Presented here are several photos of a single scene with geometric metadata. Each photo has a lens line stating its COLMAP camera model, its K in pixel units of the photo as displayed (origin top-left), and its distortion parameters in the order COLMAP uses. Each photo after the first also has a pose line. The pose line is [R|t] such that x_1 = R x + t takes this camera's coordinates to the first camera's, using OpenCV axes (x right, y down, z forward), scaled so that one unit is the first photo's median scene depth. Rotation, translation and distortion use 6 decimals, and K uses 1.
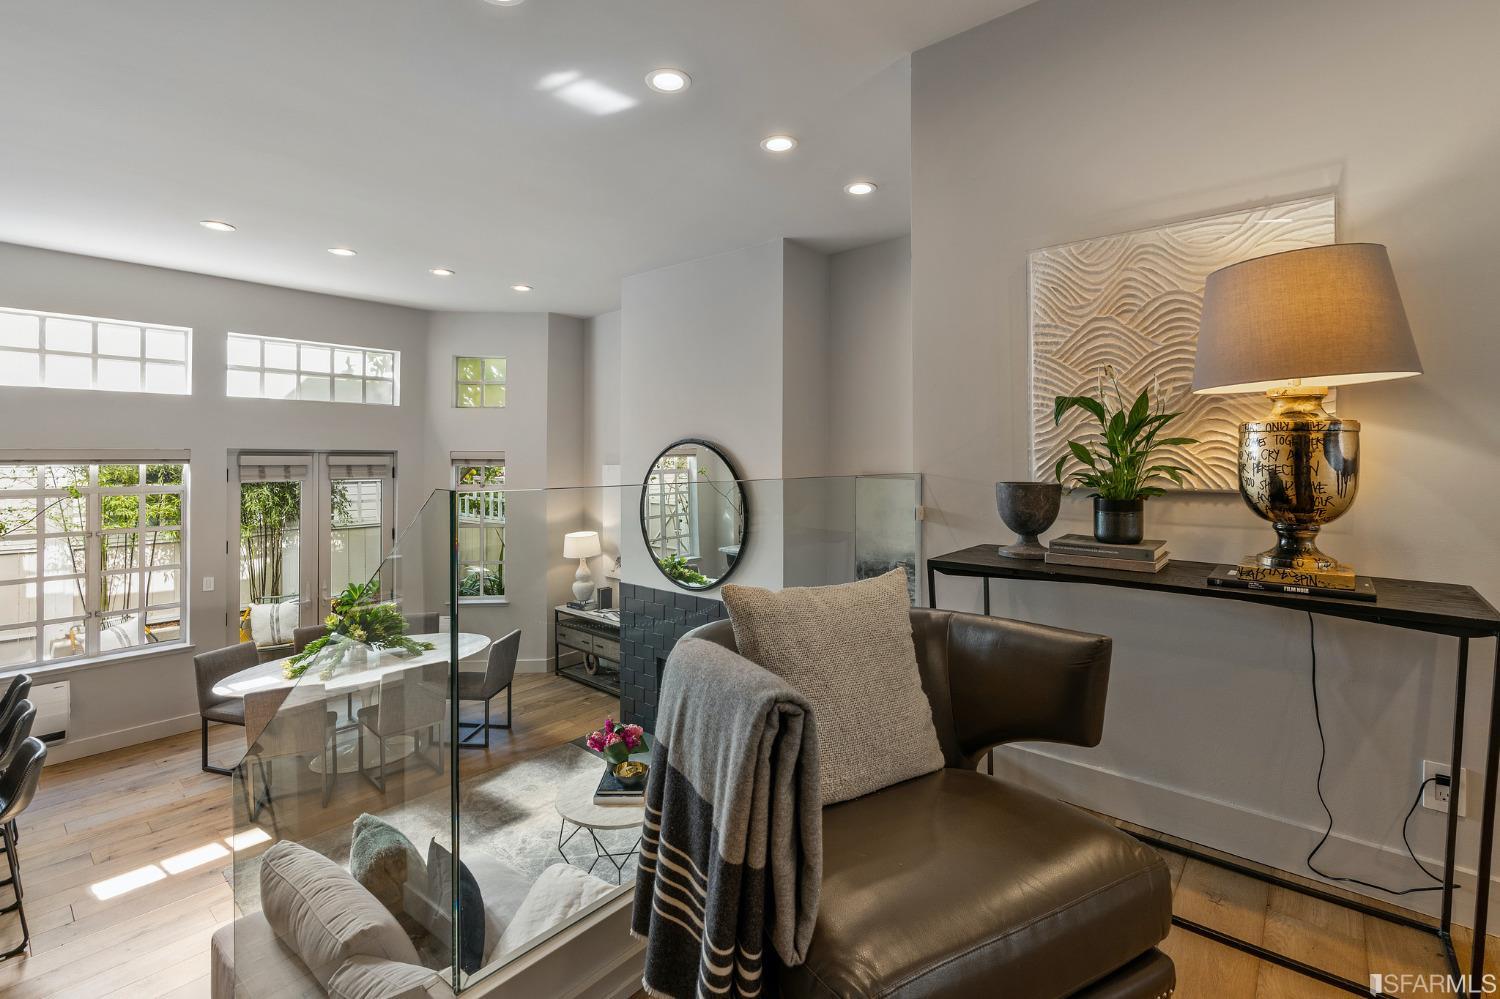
lens RADIAL K [[682.1, 0, 751.0], [0, 682.1, 454.5], [0, 0, 1]] dist [-0.018192, 0.007201]
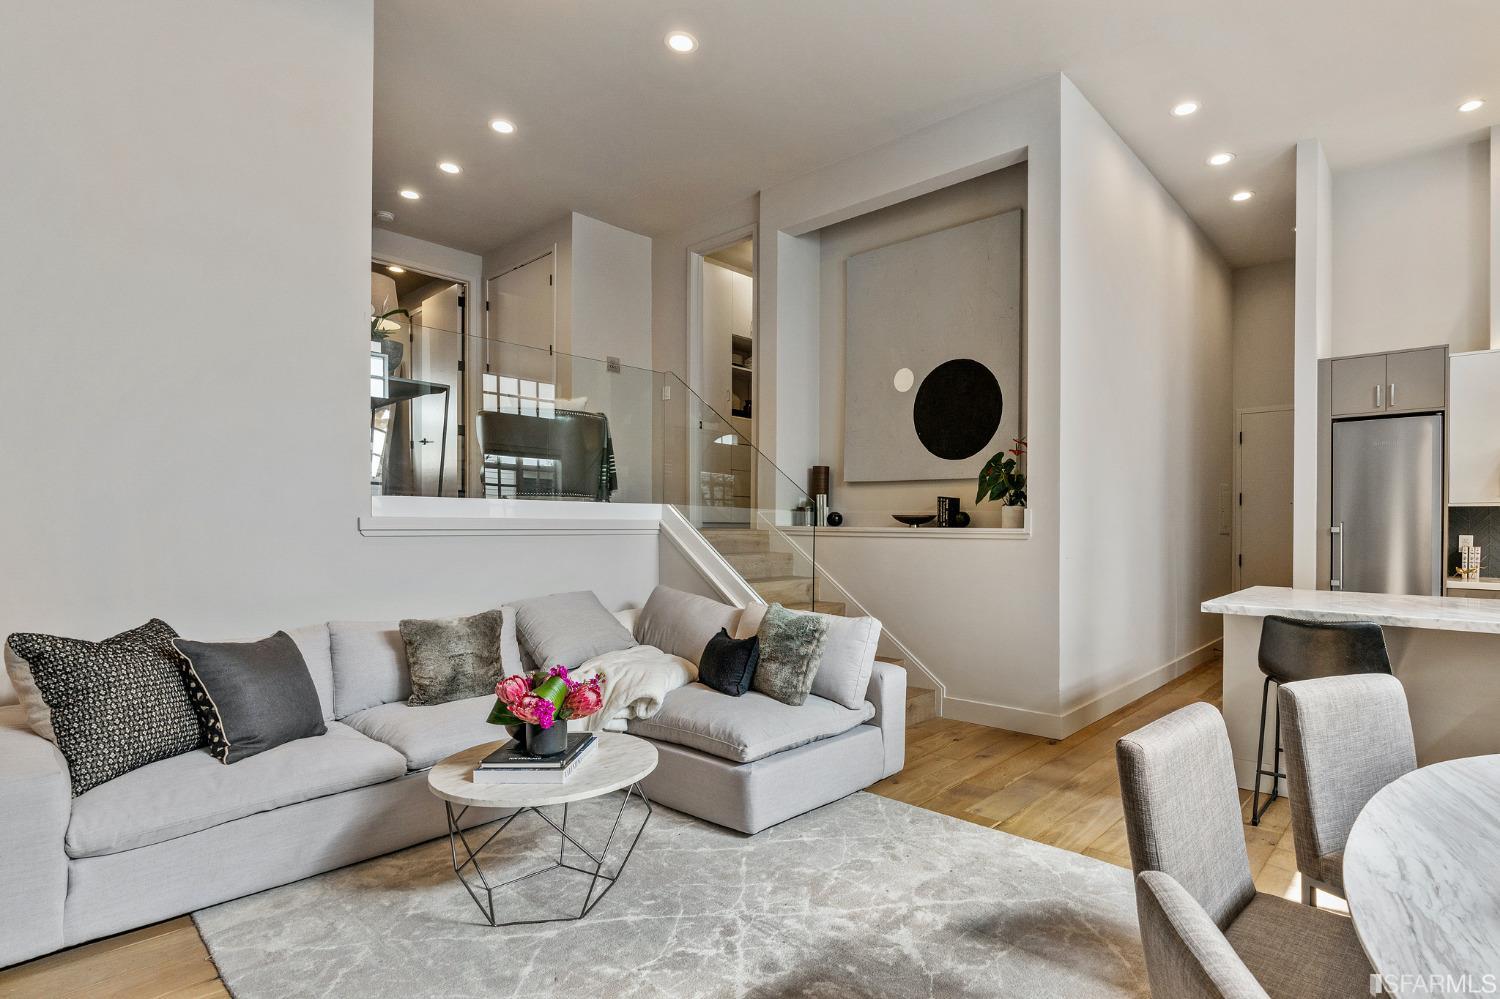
lens RADIAL K [[744.3, 0, 833.5], [0, 744.3, 525.3], [0, 0, 1]] dist [-0.003840, -0.000386]
pose [[-0.999977, -0.006416, 0.002270, -0.281127], [-0.006428, 0.999965, -0.005333, 0.187106], [-0.002236, -0.005347, -0.999983, 1.054195]]
